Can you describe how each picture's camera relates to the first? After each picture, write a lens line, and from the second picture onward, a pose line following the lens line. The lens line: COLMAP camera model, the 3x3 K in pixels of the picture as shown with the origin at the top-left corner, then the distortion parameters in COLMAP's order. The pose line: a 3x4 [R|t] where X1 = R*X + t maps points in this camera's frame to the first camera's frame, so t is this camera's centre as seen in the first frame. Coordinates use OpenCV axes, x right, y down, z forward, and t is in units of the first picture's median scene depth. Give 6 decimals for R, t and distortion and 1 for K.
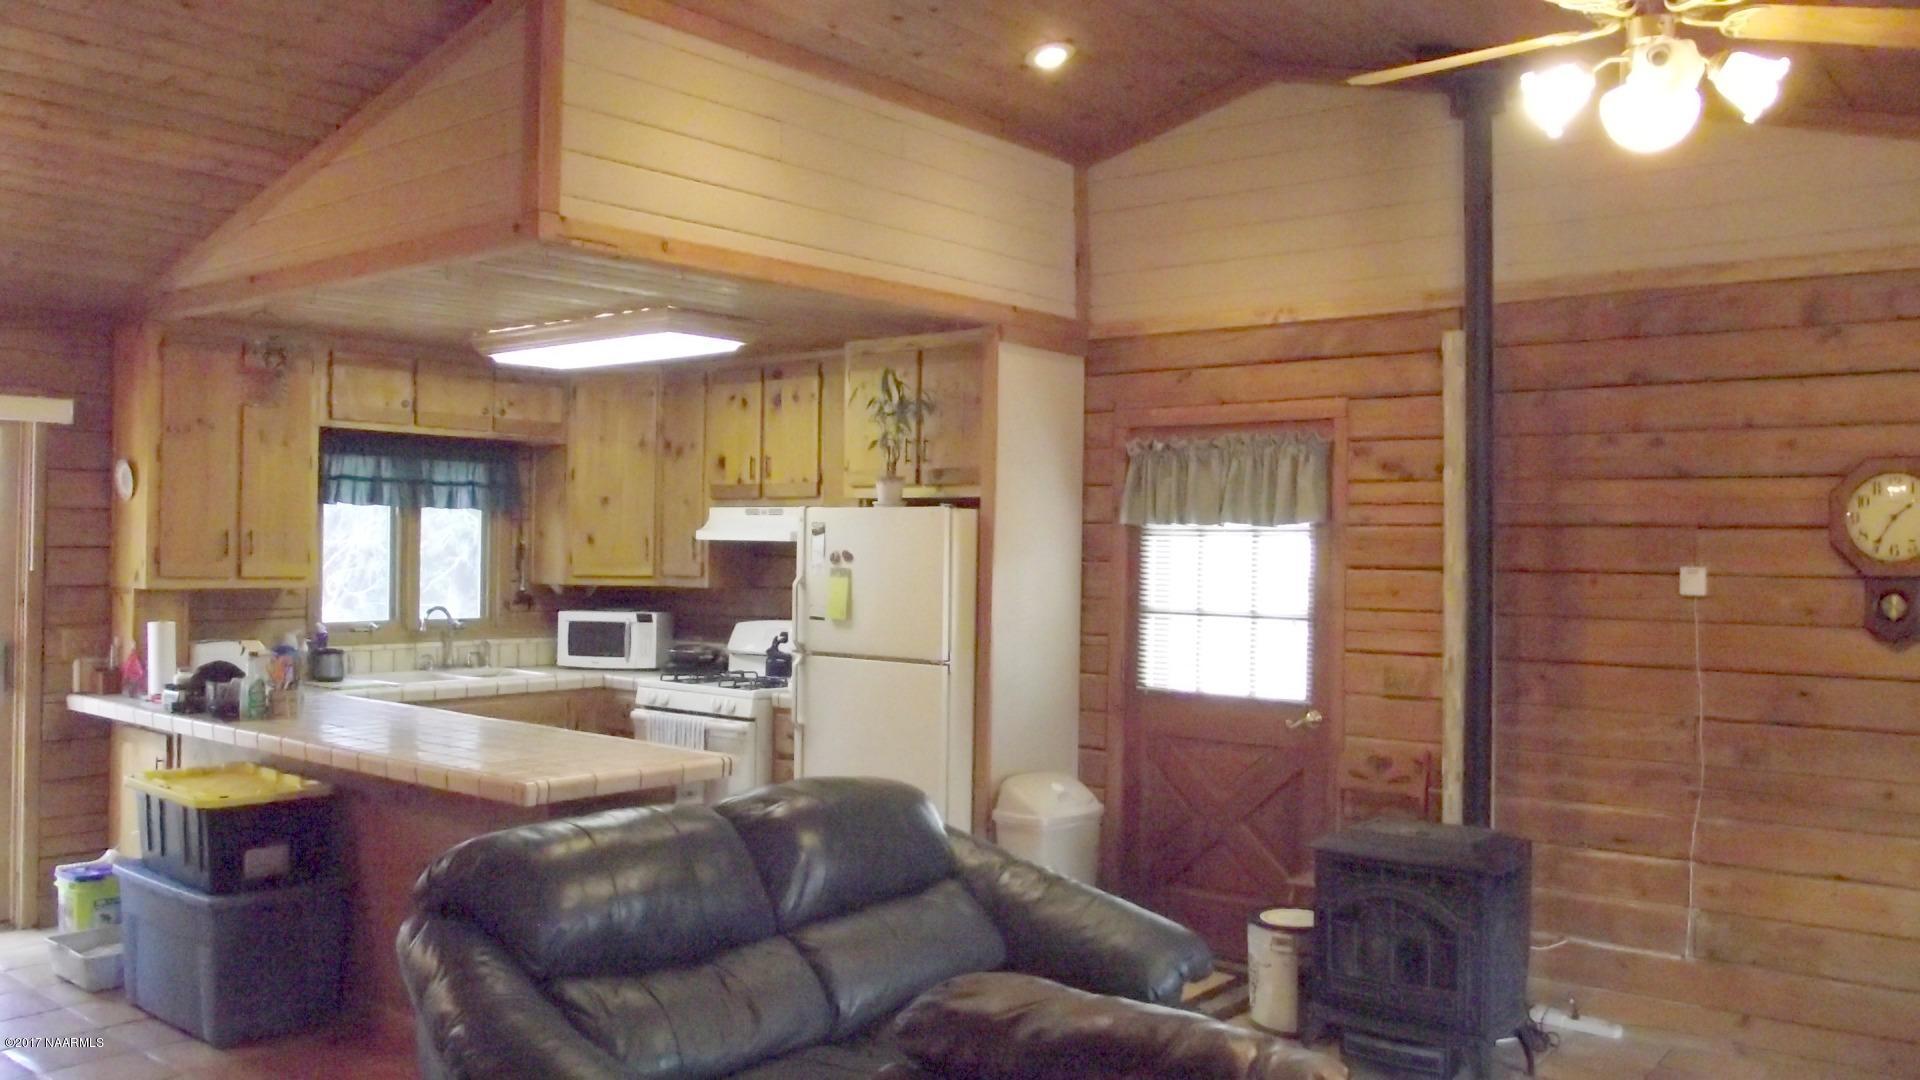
lens RADIAL K [[1527.4, 0, 971.7], [0, 1527.4, 529.2], [0, 0, 1]] dist [-0.052804, 0.005631]
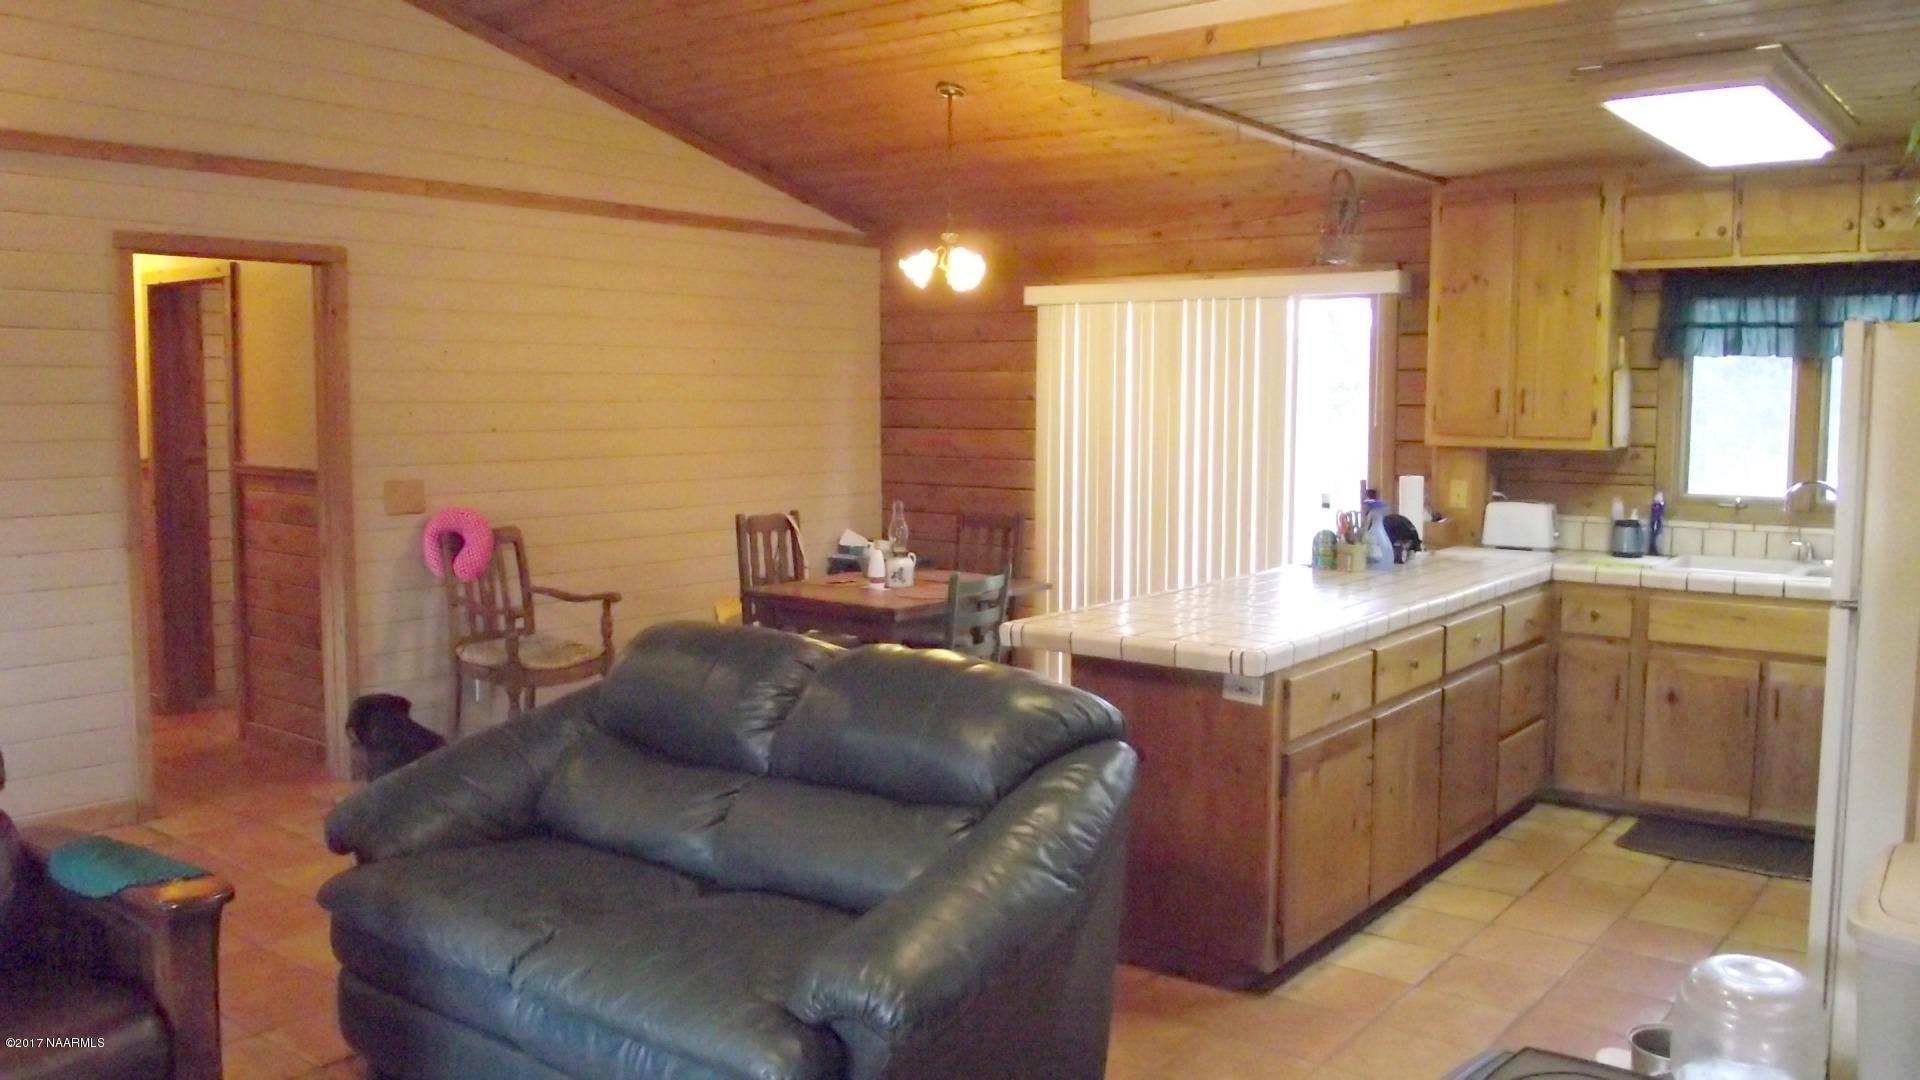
lens RADIAL K [[1527.4, 0, 971.7], [0, 1527.4, 529.2], [0, 0, 1]] dist [-0.052804, 0.005631]
pose [[0.024479, 0.071563, -0.997136, 0.413434], [0.002929, 0.997425, 0.071655, 0.017740], [0.999696, -0.004675, 0.024206, 0.541485]]
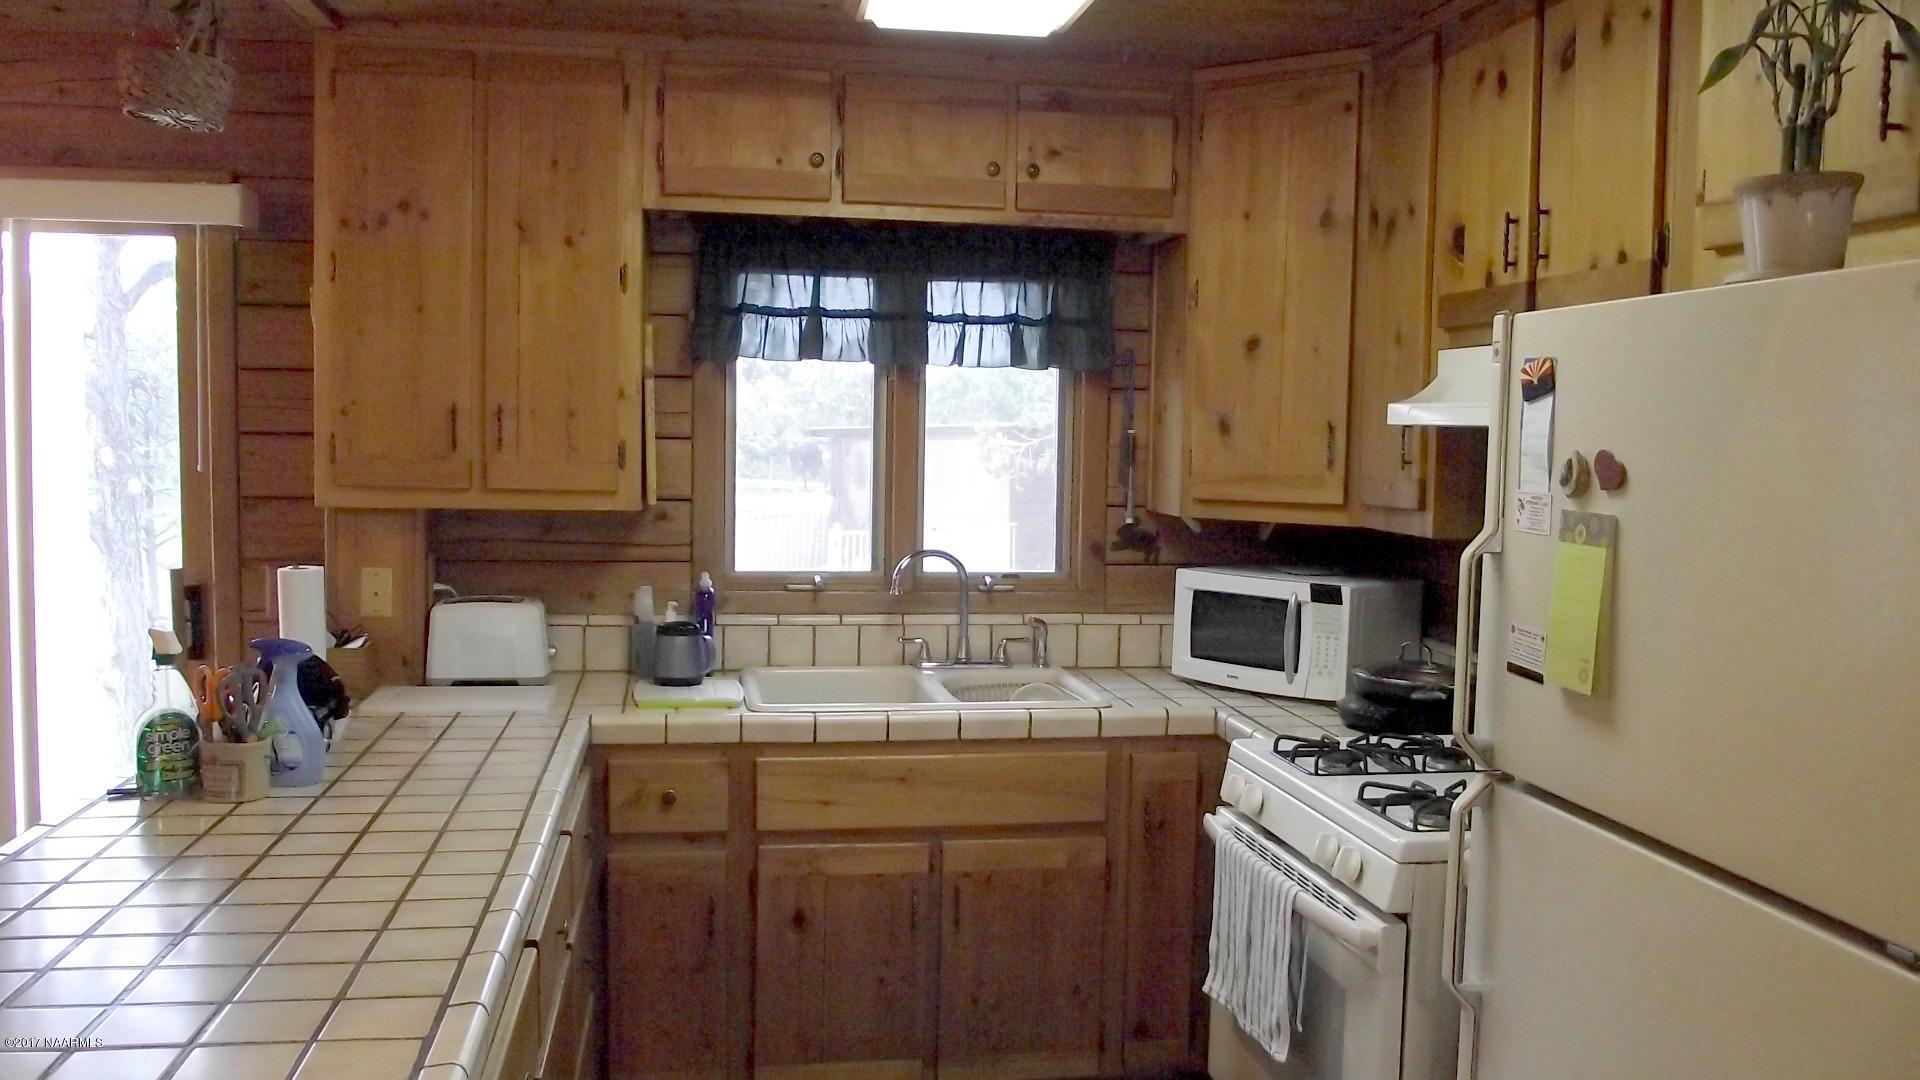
lens RADIAL K [[1527.4, 0, 971.7], [0, 1527.4, 529.2], [0, 0, 1]] dist [-0.052804, 0.005631]
pose [[0.753571, 0.043823, -0.655904, 0.010943], [-0.002194, 0.997938, 0.064155, 0.008932], [0.657363, -0.046906, 0.752113, 0.602502]]
